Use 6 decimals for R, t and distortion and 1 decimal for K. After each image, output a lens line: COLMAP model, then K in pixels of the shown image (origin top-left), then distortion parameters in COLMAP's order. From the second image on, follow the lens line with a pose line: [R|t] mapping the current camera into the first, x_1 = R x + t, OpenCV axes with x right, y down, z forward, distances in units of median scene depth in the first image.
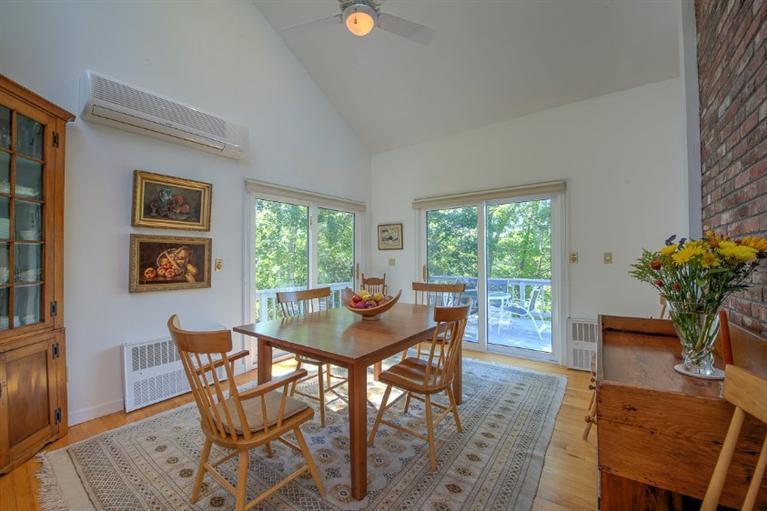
lens RADIAL K [[306.4, 0, 383.0], [0, 306.4, 252.6], [0, 0, 1]] dist [0.000412, 0.000018]
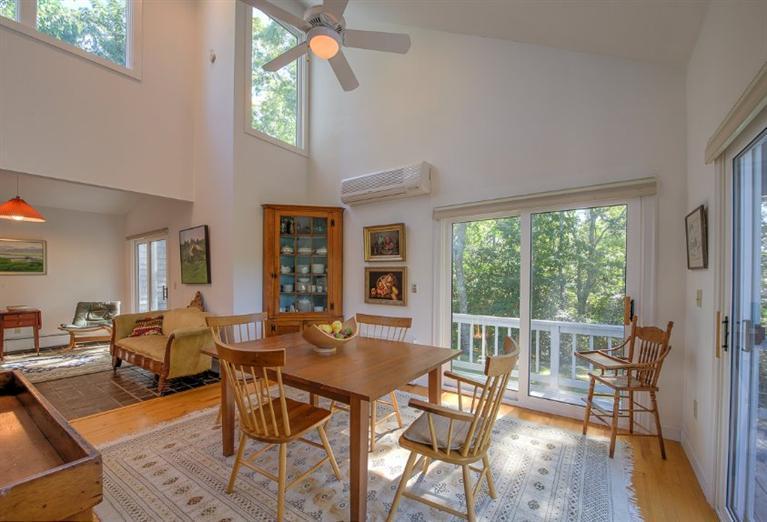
lens RADIAL K [[319.0, 0, 391.3], [0, 319.0, 282.6], [0, 0, 1]] dist [-0.000045, 0.000003]
pose [[0.043583, 0.015507, -0.998929, 0.797752], [0.007092, 0.999850, 0.015831, -0.002504], [0.999025, -0.007774, 0.043467, 0.963924]]
